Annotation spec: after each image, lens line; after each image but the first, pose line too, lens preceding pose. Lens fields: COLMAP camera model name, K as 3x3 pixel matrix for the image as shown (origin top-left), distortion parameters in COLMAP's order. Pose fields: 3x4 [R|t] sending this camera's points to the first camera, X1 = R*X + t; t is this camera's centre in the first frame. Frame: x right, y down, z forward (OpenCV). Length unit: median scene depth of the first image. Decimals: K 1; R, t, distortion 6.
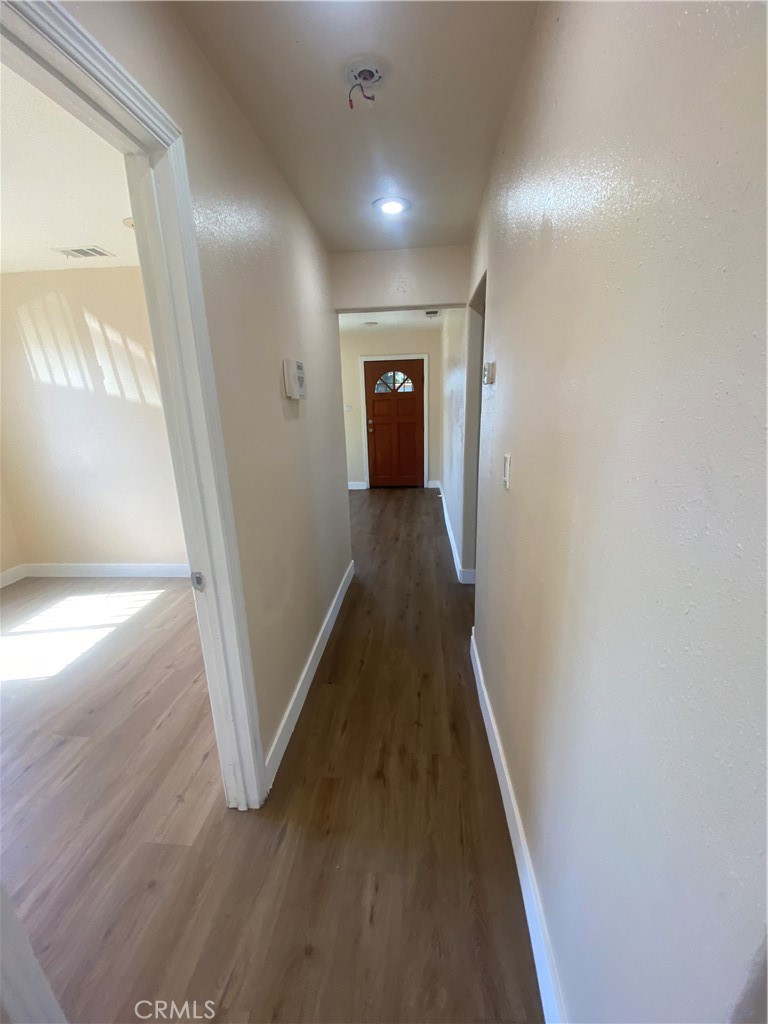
lens RADIAL K [[416.1, 0, 387.7], [0, 416.1, 506.0], [0, 0, 1]] dist [-0.013207, -0.002940]
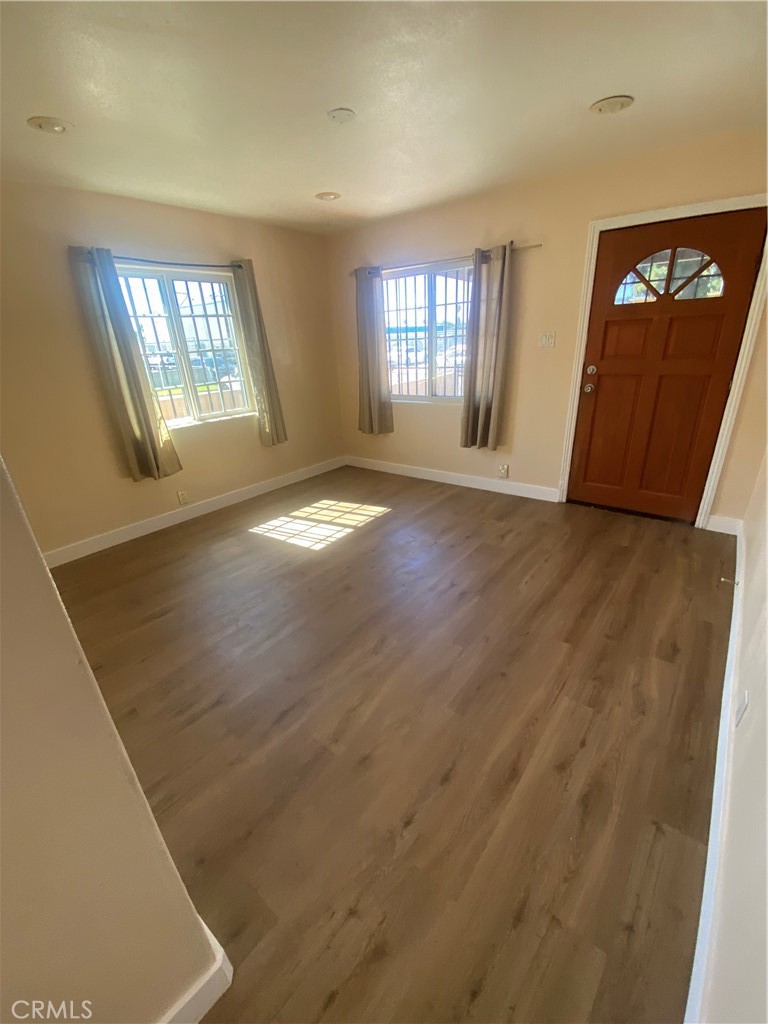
lens RADIAL K [[416.1, 0, 371.7], [0, 416.1, 505.7], [0, 0, 1]] dist [-0.013207, -0.002940]
pose [[0.813820, 0.198842, -0.546040, 0.043252], [-0.111088, 0.975541, 0.189680, -0.113024], [0.570401, -0.093707, 0.816004, 0.454915]]
